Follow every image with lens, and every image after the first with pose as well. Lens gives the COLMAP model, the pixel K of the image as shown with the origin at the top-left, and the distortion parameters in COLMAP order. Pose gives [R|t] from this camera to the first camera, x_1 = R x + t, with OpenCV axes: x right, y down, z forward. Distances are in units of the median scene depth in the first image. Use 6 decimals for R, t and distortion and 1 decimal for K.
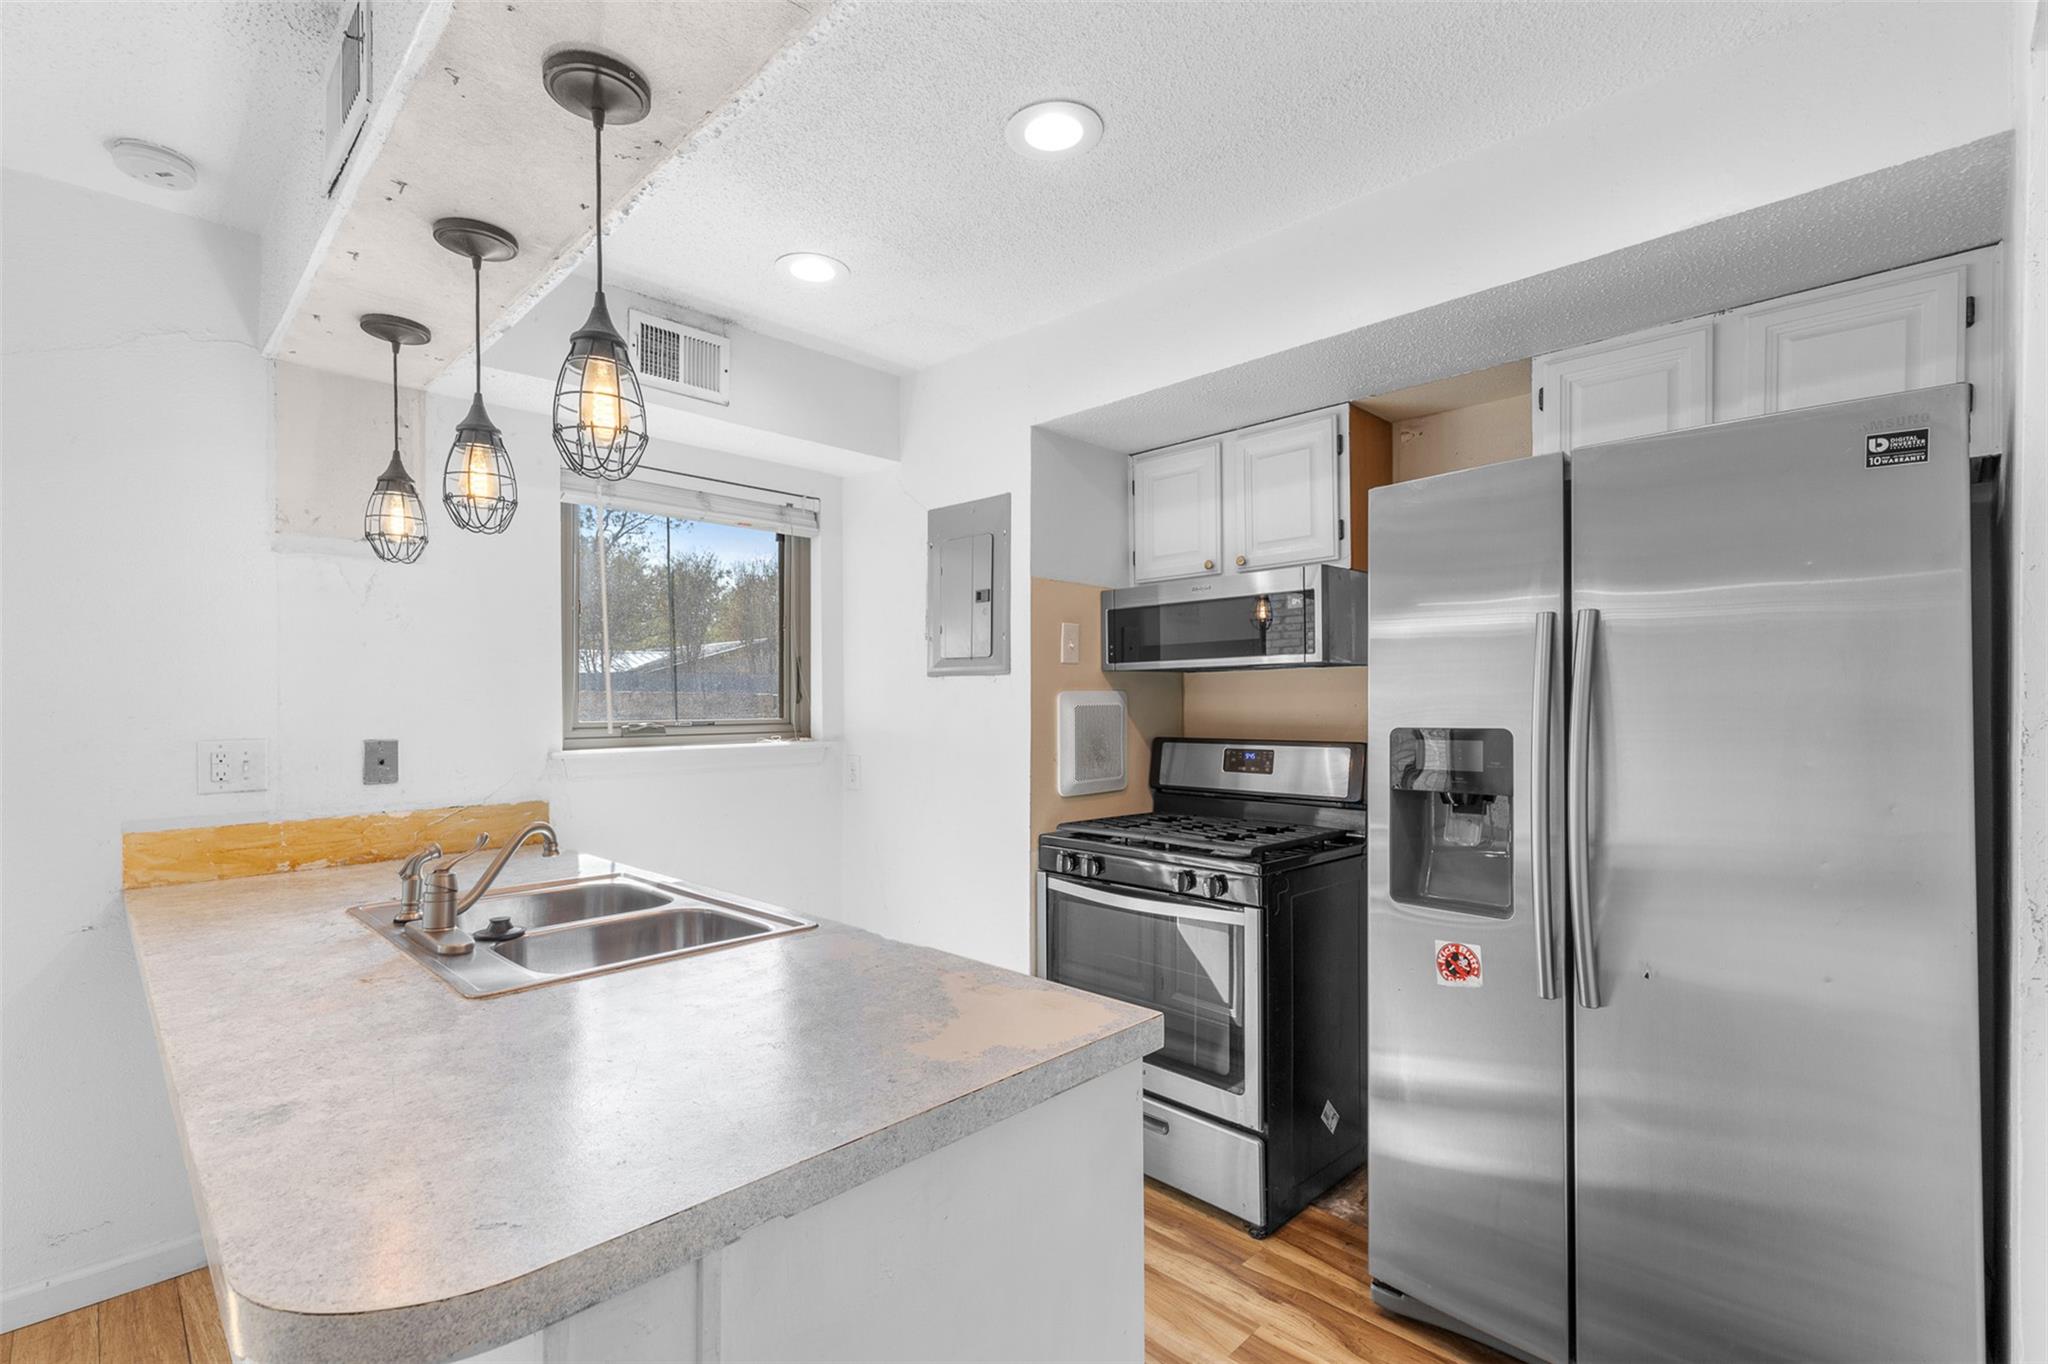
lens RADIAL K [[925.1, 0, 1030.9], [0, 925.1, 702.1], [0, 0, 1]] dist [0.004928, 0.000075]
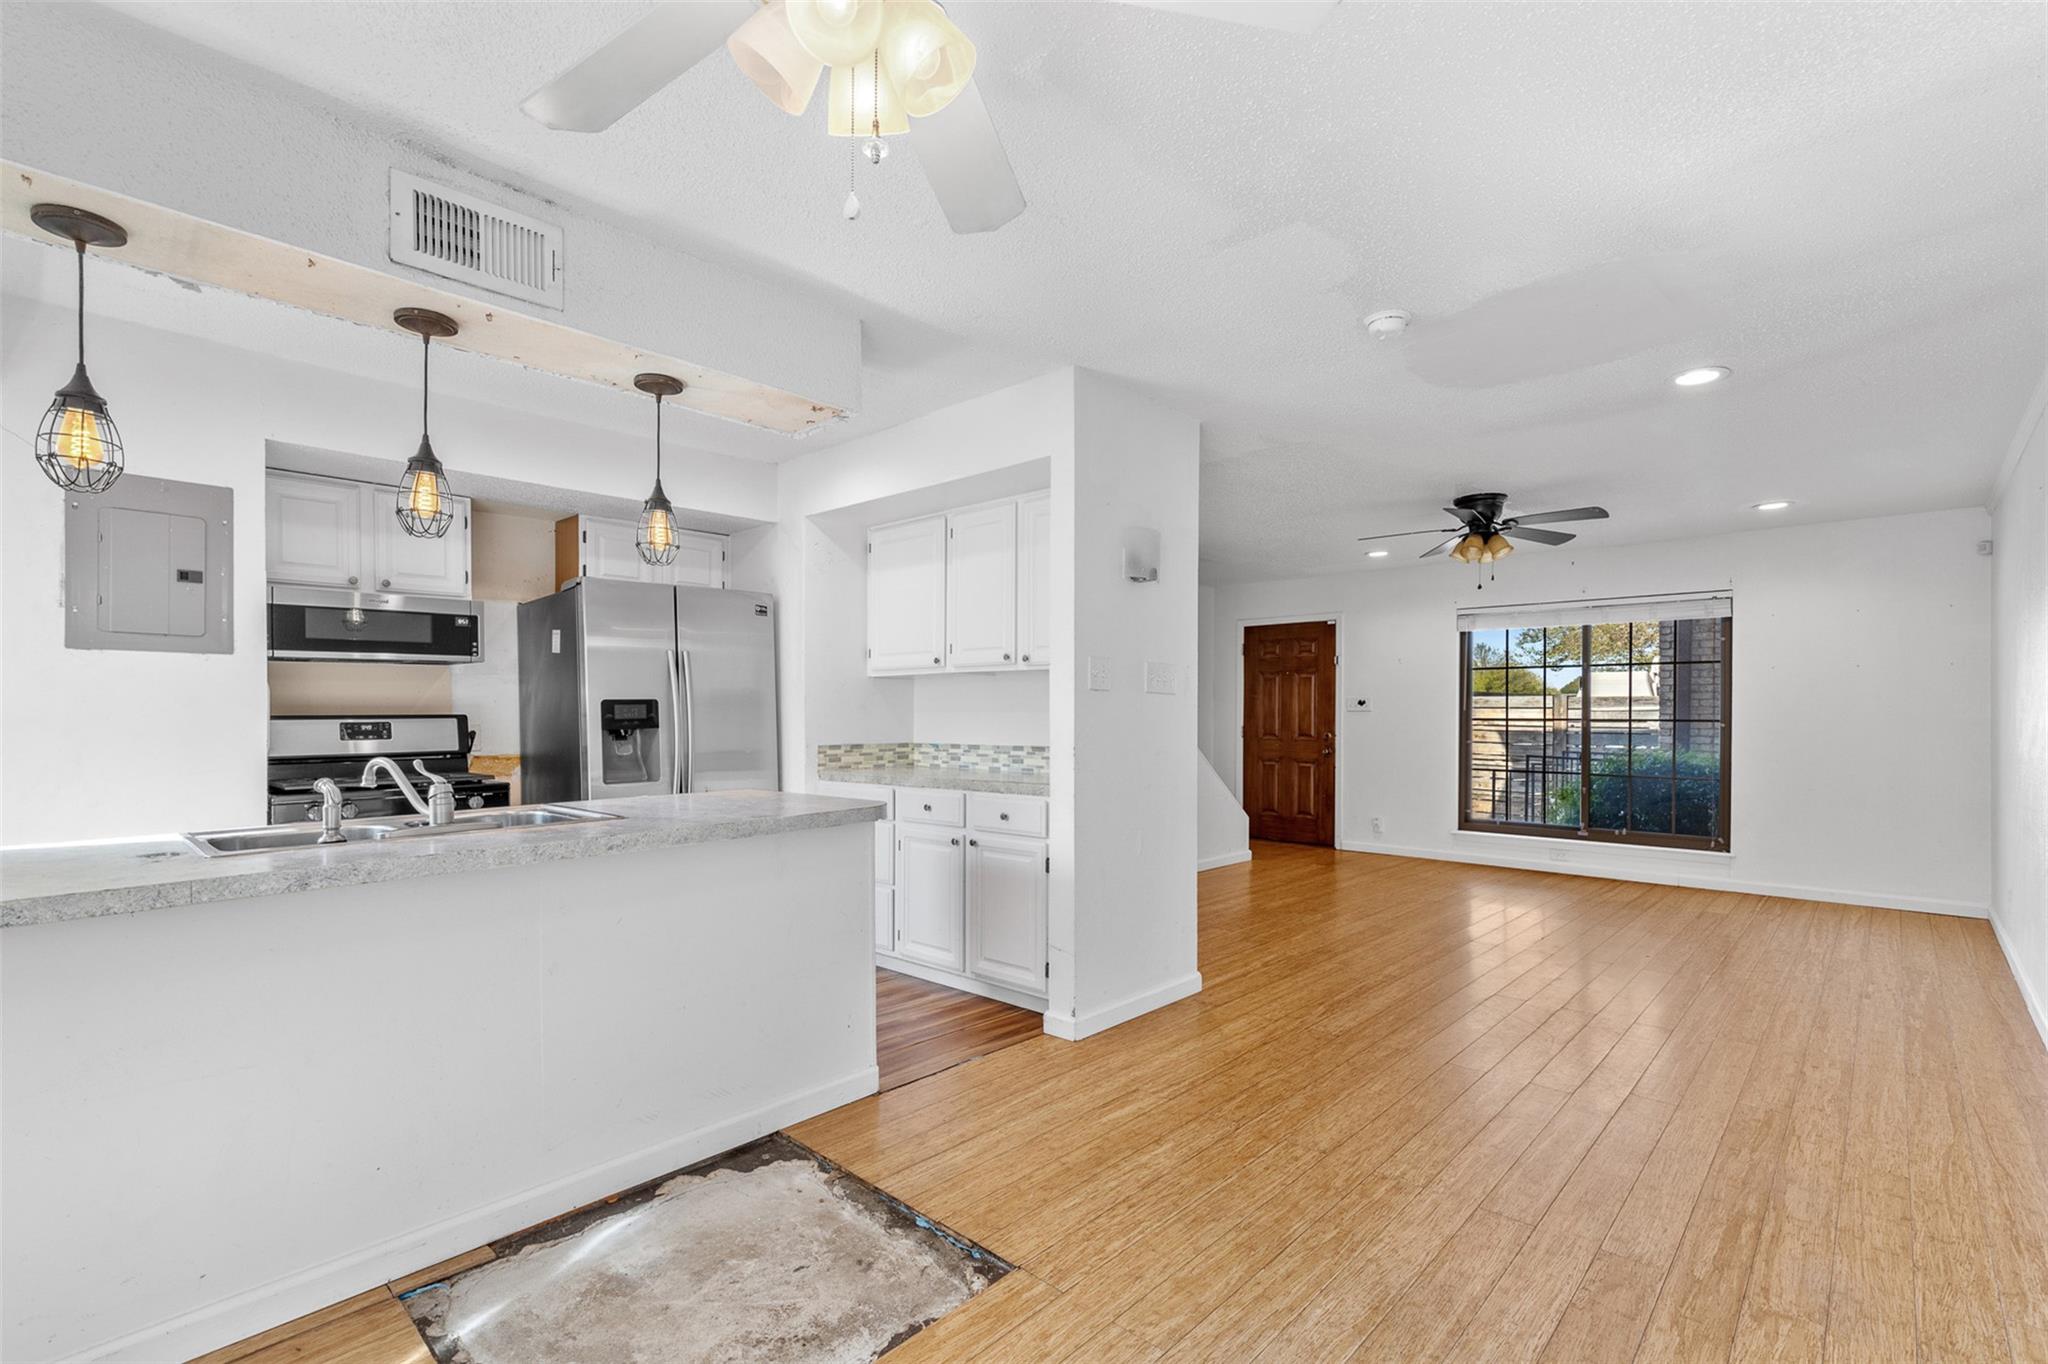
lens RADIAL K [[925.1, 0, 1035.6], [0, 925.1, 713.7], [0, 0, 1]] dist [0.004928, 0.000075]
pose [[-0.041837, 0.003656, 0.999118, -1.281577], [0.006248, 0.999975, -0.003397, 0.055588], [-0.999105, 0.006100, -0.041859, 0.107146]]
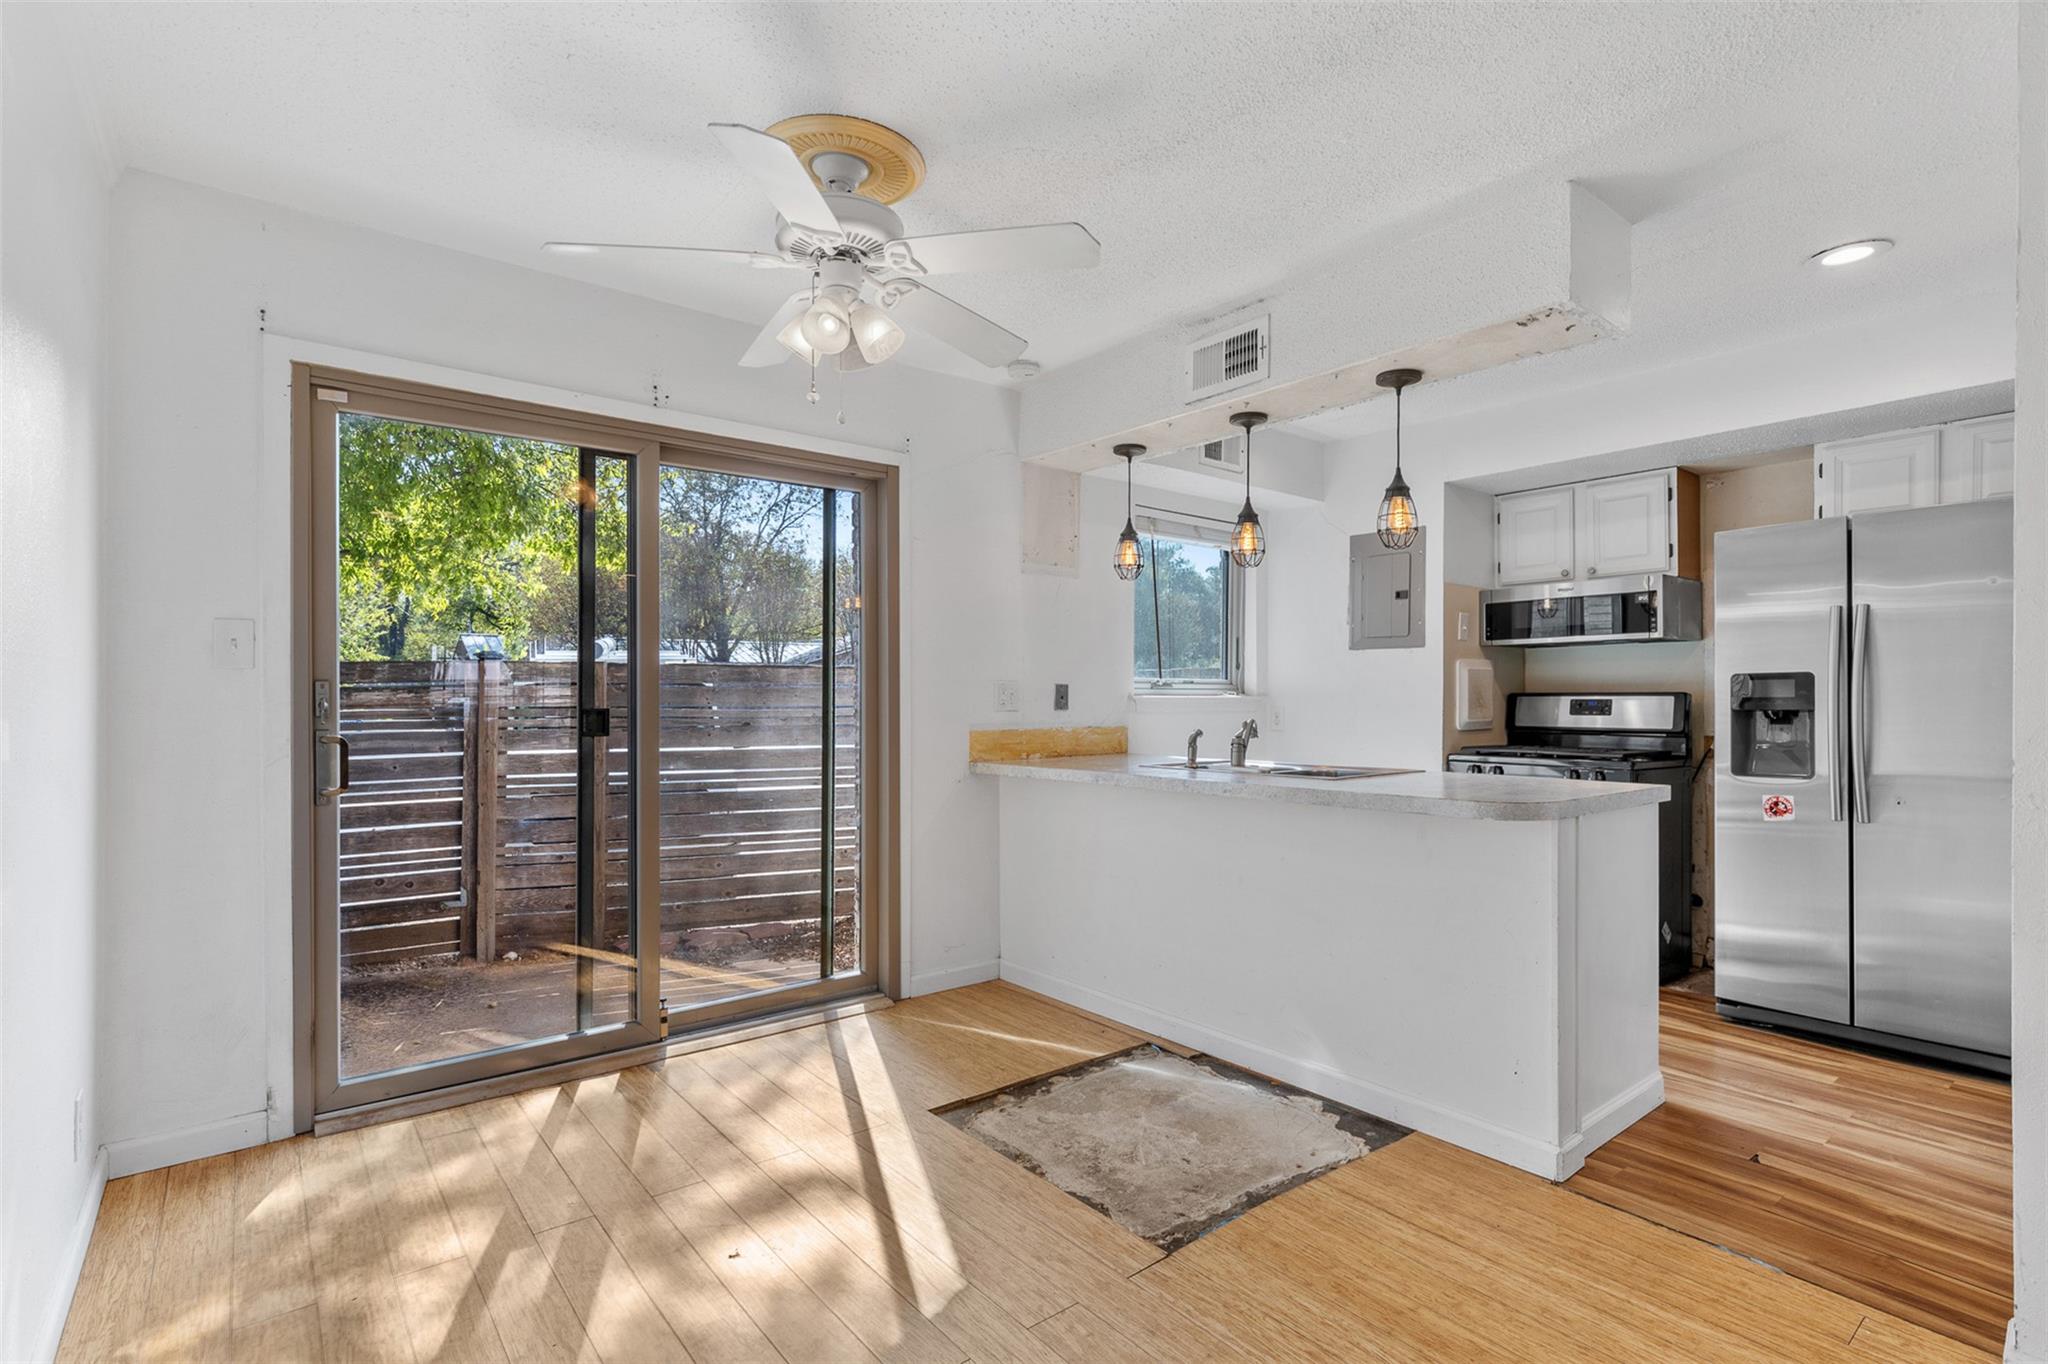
lens RADIAL K [[989.5, 0, 1026.9], [0, 989.5, 691.8], [0, 0, 1]] dist [0.000277, 0.000341]
pose [[0.993380, 0.006345, -0.114701, -0.527580], [-0.007096, 0.999956, -0.006133, 0.062206], [0.114657, 0.006906, 0.993381, -0.731507]]
